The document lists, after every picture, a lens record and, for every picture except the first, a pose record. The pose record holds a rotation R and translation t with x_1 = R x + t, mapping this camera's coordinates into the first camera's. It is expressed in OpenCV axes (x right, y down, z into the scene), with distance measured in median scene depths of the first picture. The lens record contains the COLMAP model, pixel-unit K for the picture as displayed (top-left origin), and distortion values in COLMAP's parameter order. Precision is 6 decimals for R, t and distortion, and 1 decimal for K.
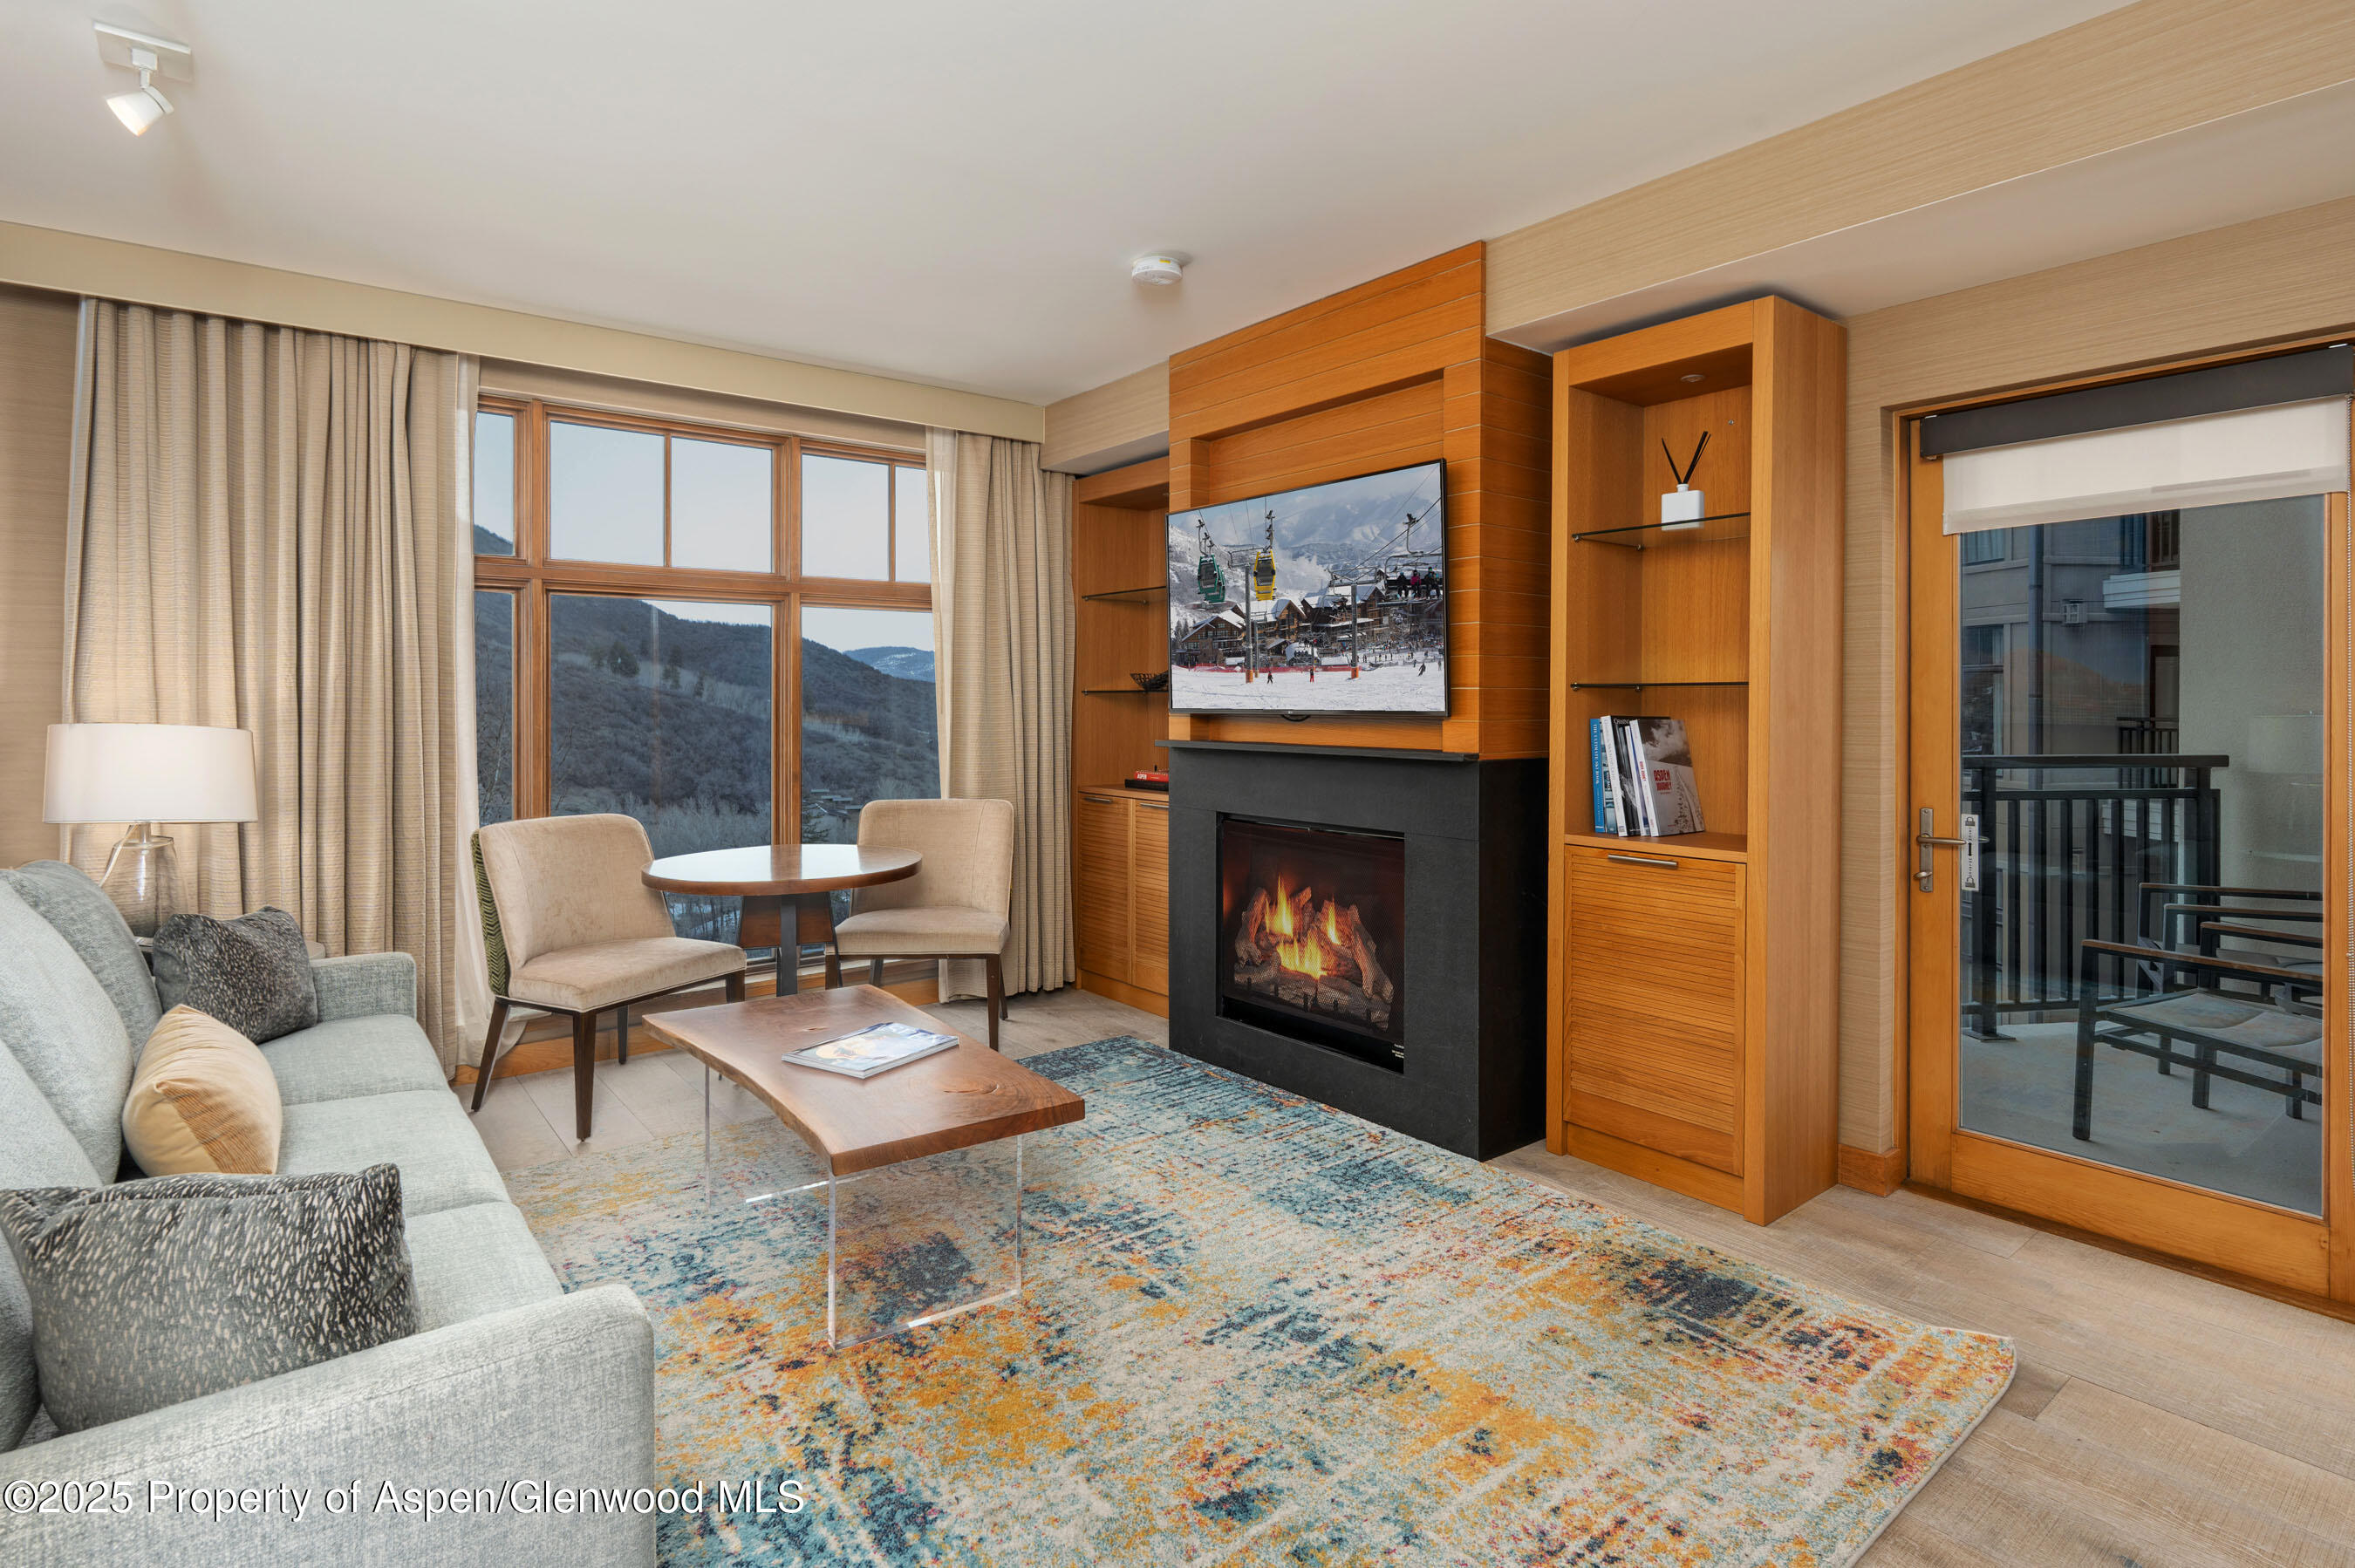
lens RADIAL K [[1198.1, 0, 1184.9], [0, 1198.1, 712.2], [0, 0, 1]] dist [-0.000891, -0.009534]
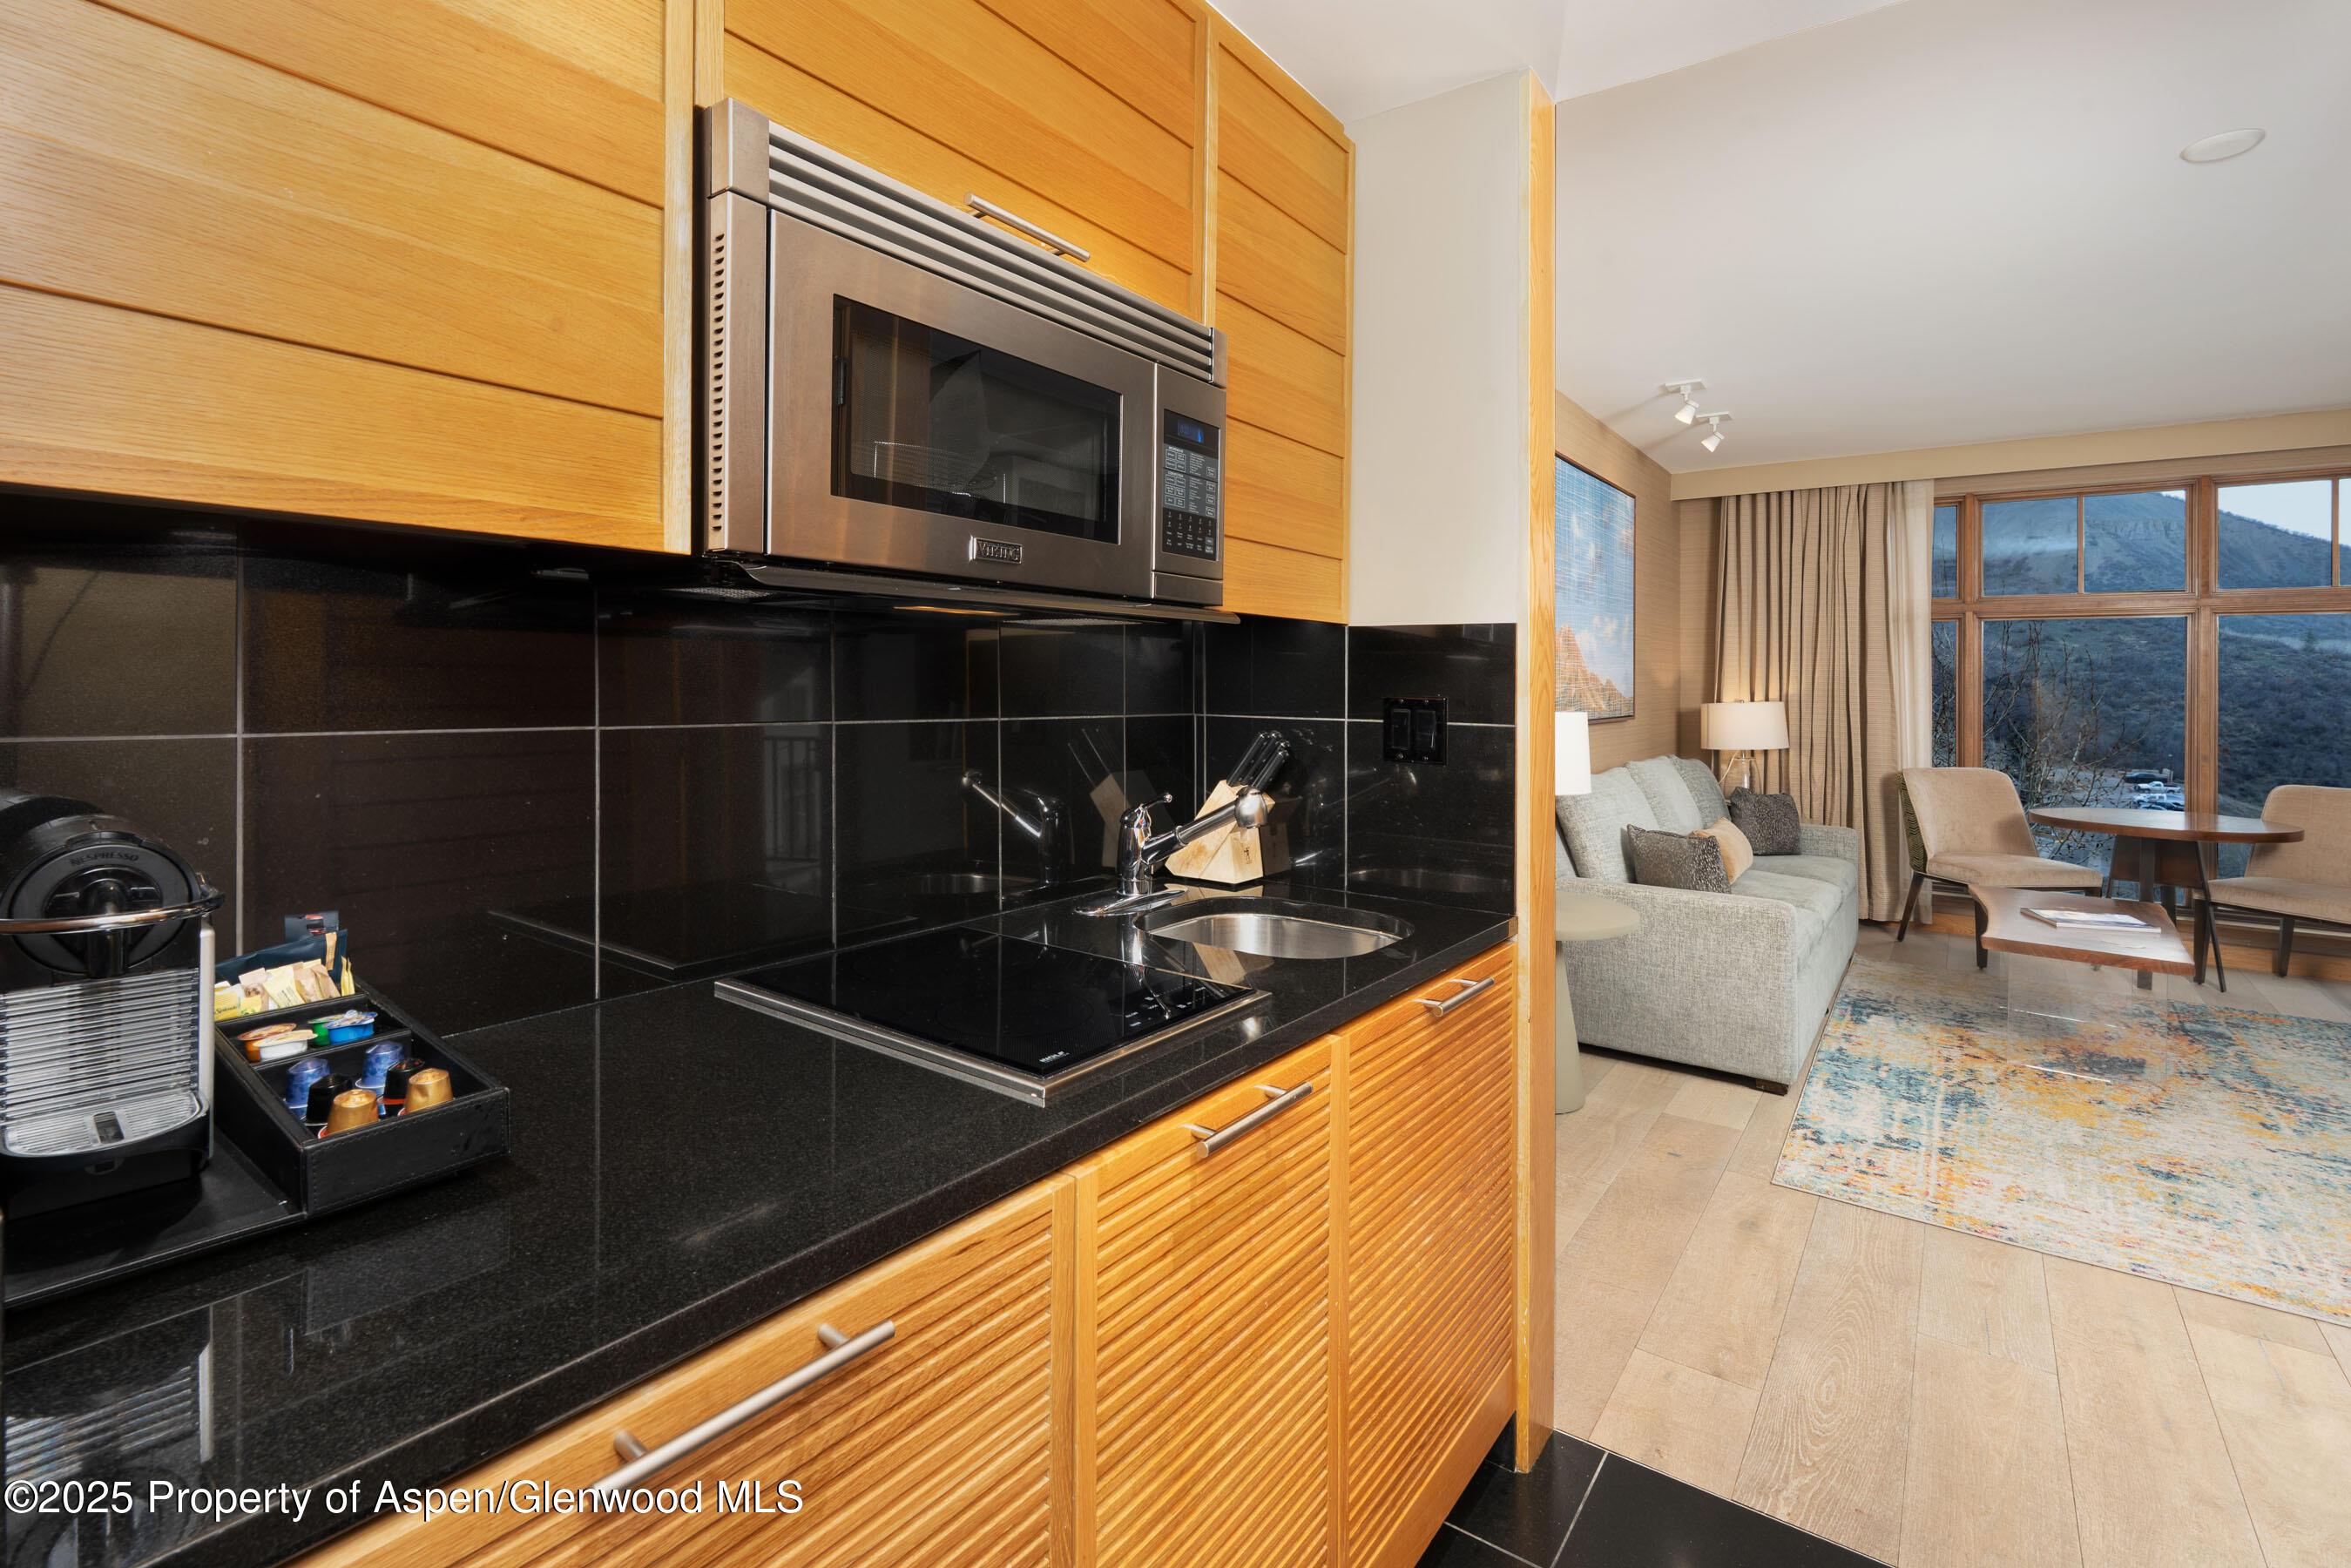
lens RADIAL K [[1065.3, 0, 1171.6], [0, 1065.3, 675.4], [0, 0, 1]] dist [0.000266, 0.000318]
pose [[0.261010, 0.002115, -0.965334, 0.759820], [-0.024912, 0.999679, -0.004546, -0.004450], [0.965015, 0.025235, 0.260979, -0.520656]]
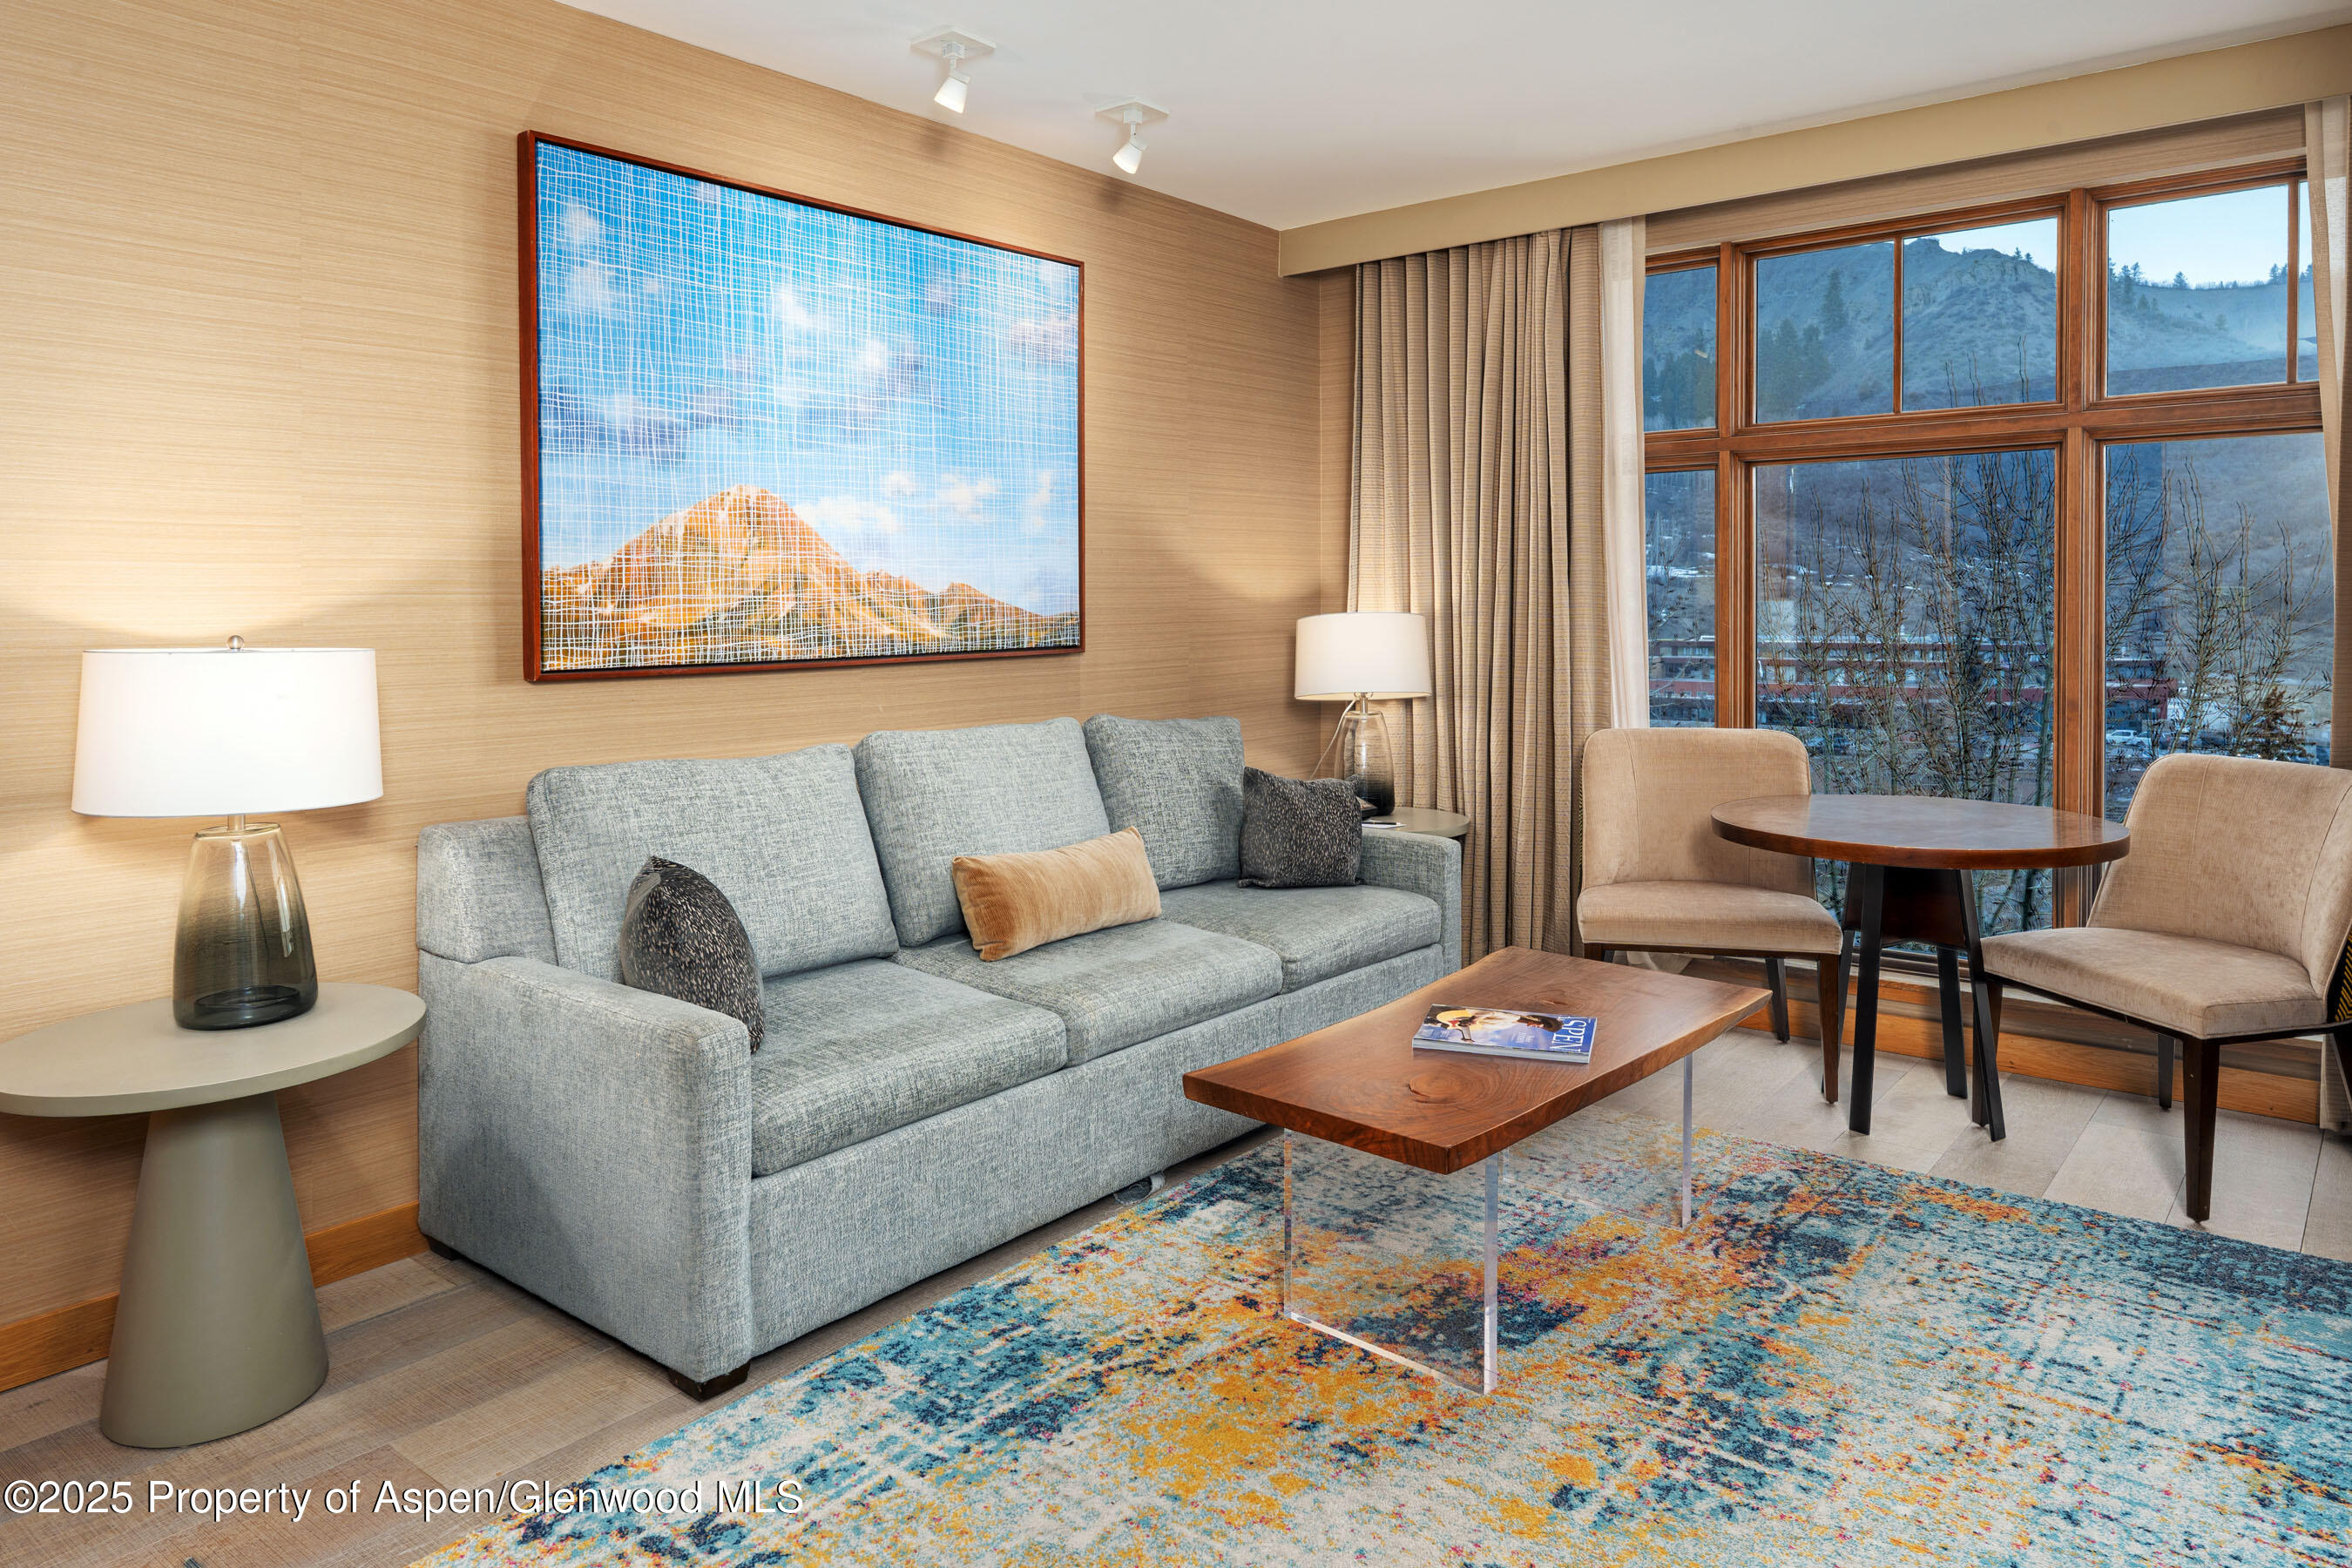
lens RADIAL K [[1512.9, 0, 1133.4], [0, 1512.9, 648.8], [0, 0, 1]] dist [0.003544, -0.002857]
pose [[0.199065, 0.032040, -0.979462, 0.657869], [-0.000399, 0.999468, 0.032614, -0.008792], [0.979986, -0.006101, 0.198972, 0.545974]]
